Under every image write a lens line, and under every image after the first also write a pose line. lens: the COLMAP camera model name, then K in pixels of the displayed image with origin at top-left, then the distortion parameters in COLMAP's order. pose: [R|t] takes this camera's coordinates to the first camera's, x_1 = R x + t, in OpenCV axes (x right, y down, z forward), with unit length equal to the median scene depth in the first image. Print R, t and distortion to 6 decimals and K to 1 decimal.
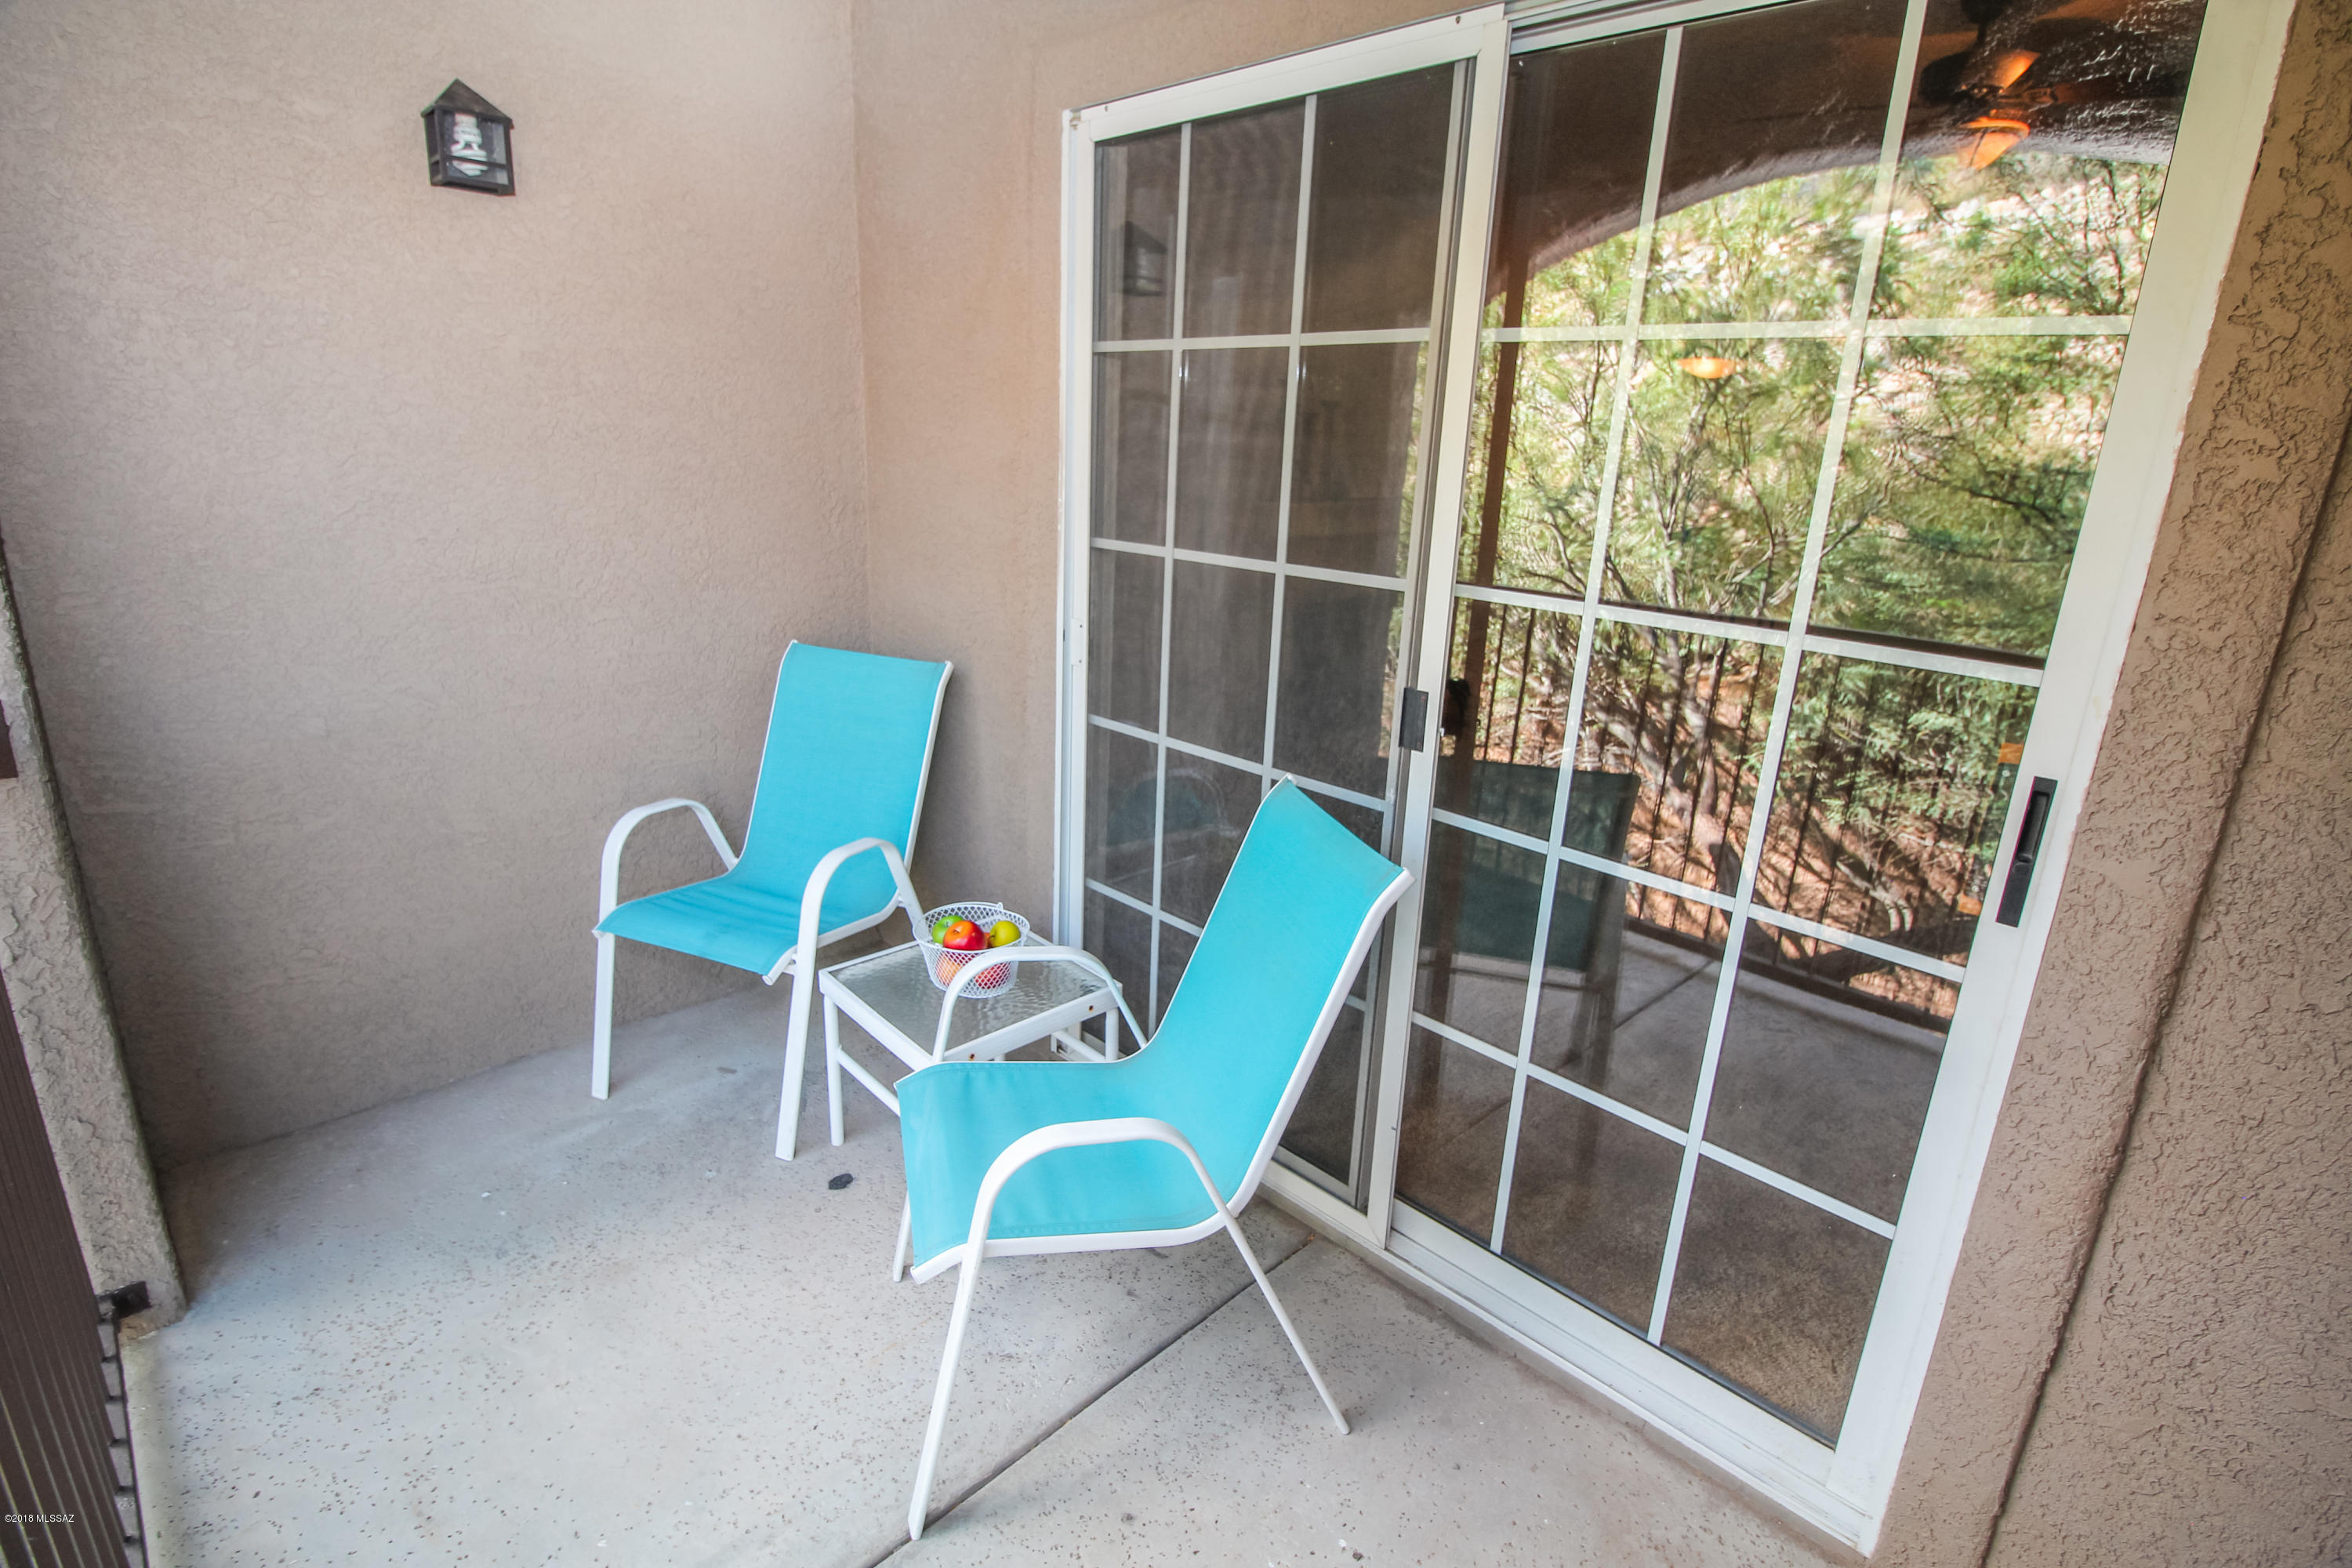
lens RADIAL K [[1159.7, 0, 1193.6], [0, 1159.7, 783.5], [0, 0, 1]] dist [-0.004776, -0.009727]
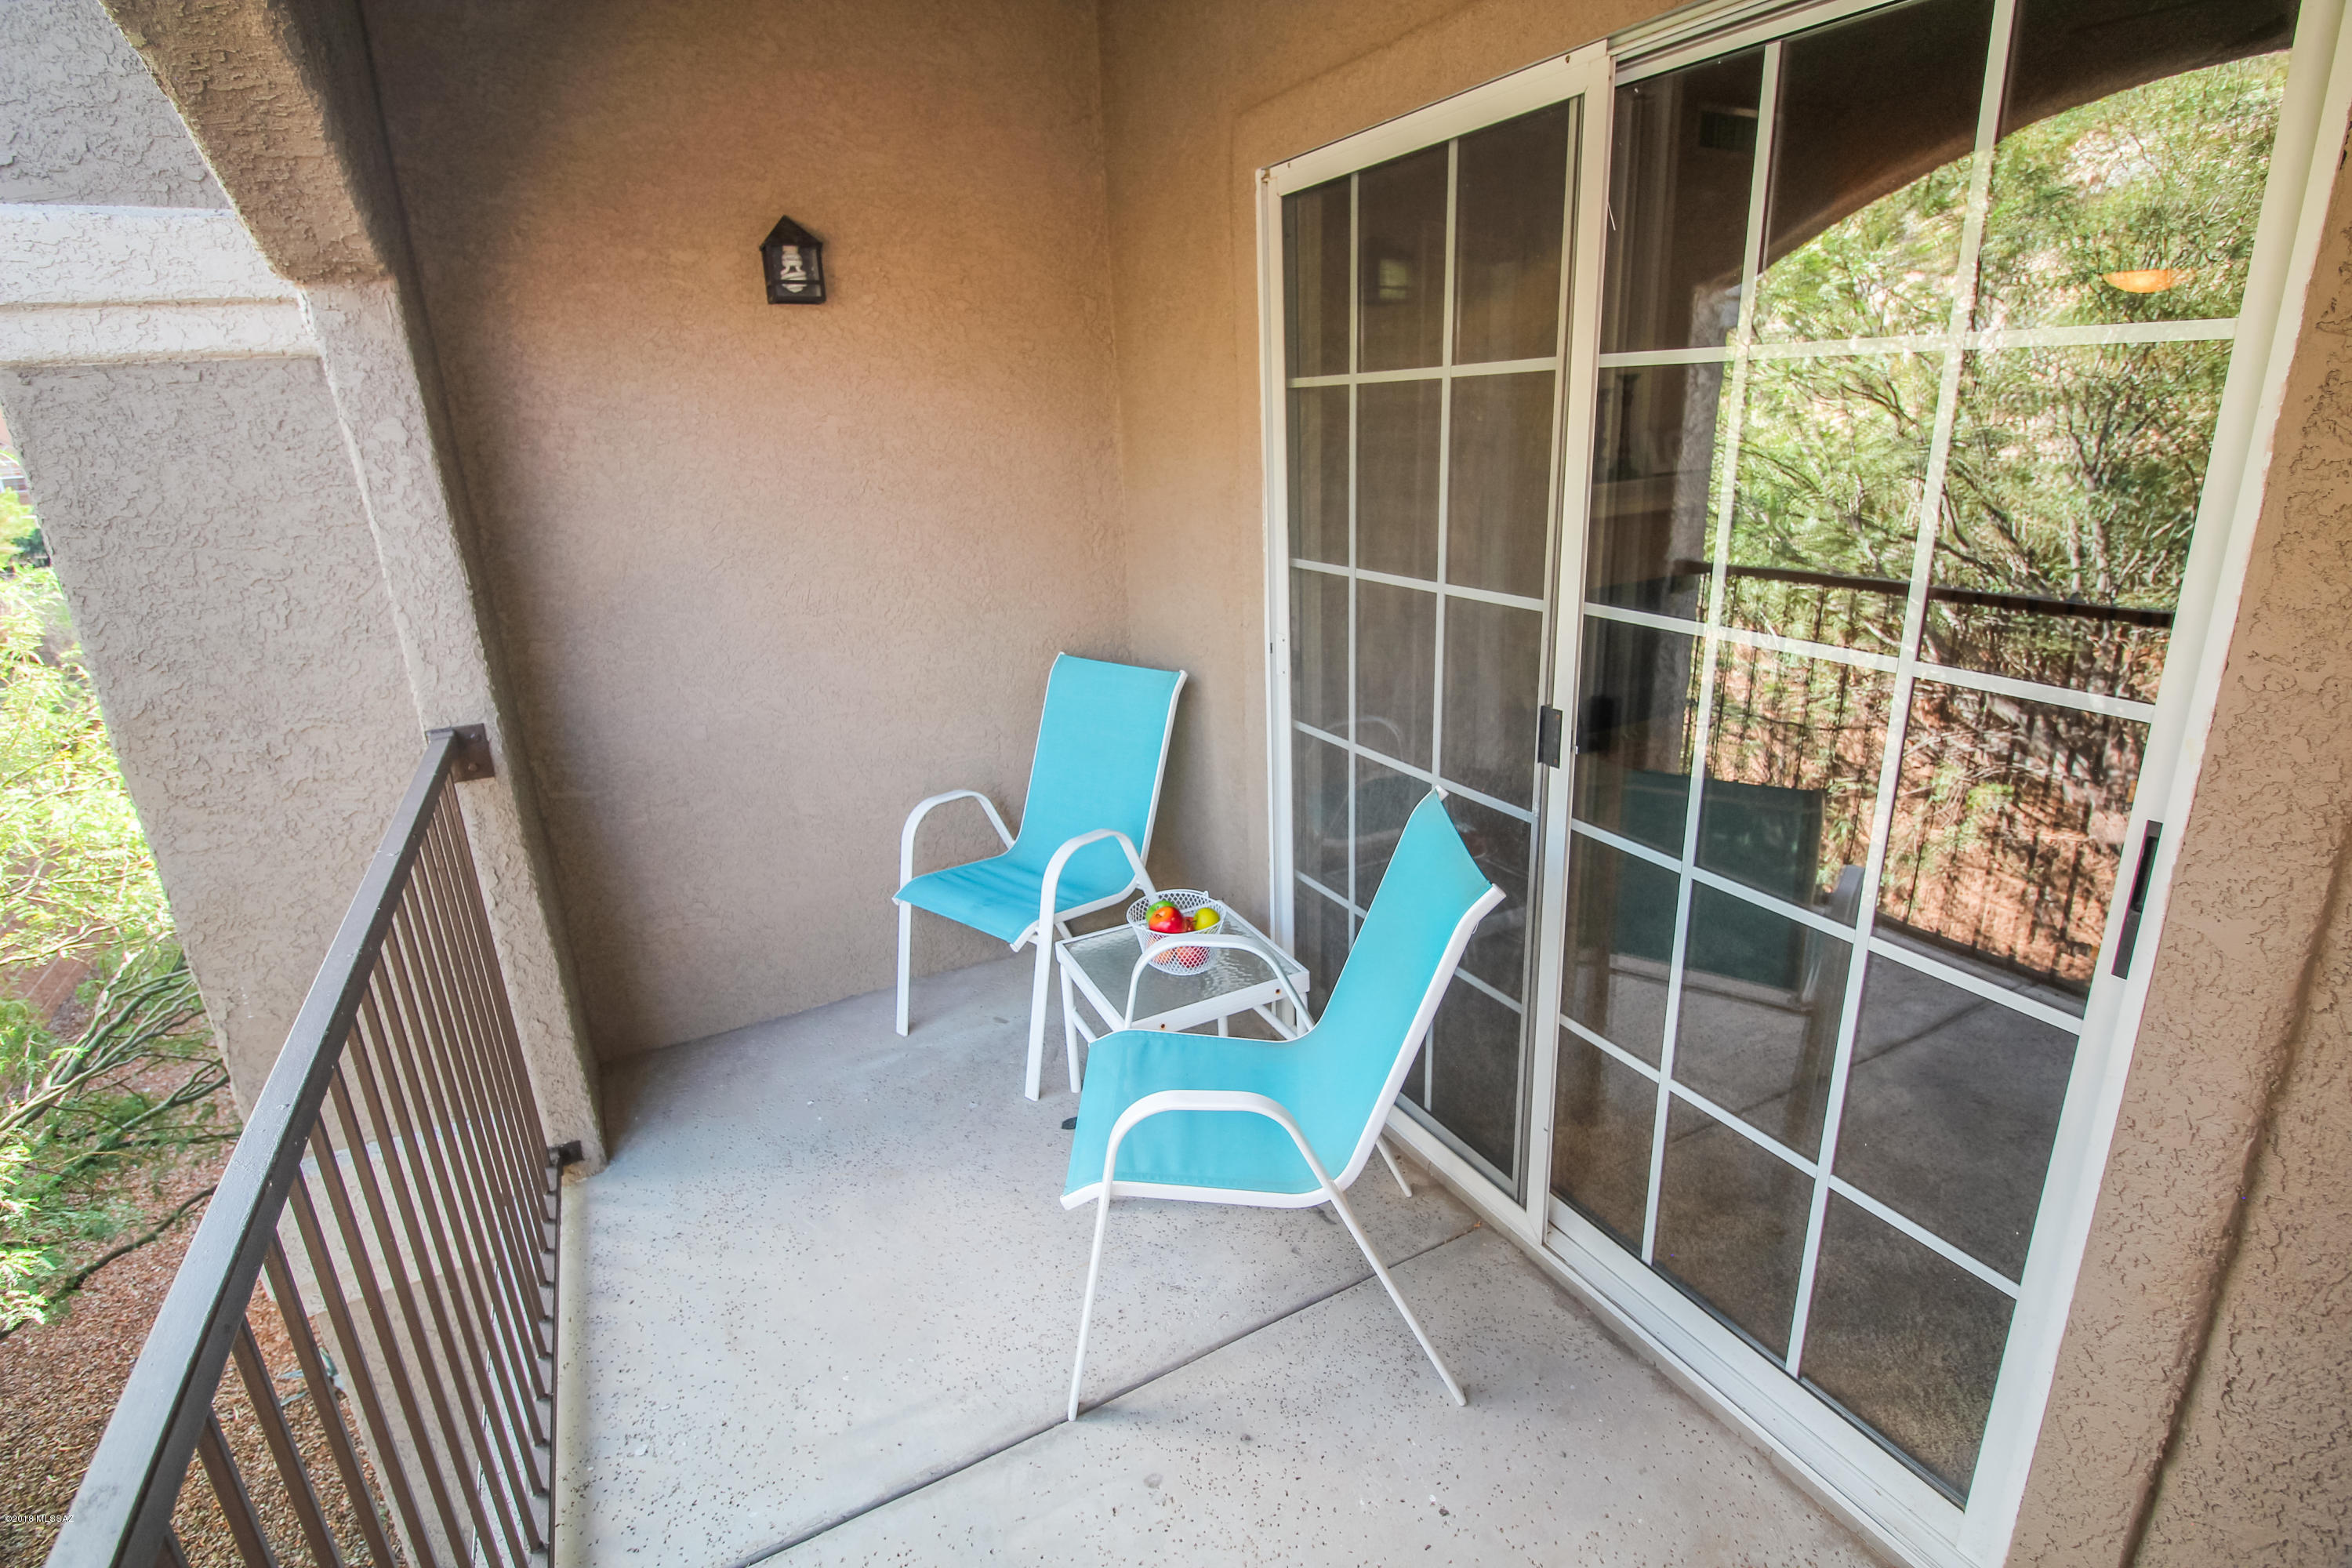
lens RADIAL K [[1159.7, 0, 1182.7], [0, 1159.7, 787.4], [0, 0, 1]] dist [-0.004776, -0.009727]
pose [[0.948128, 0.017973, -0.317382, 0.204639], [-0.009329, 0.999544, 0.028734, -0.036294], [0.317753, -0.024283, 0.947862, -0.079248]]
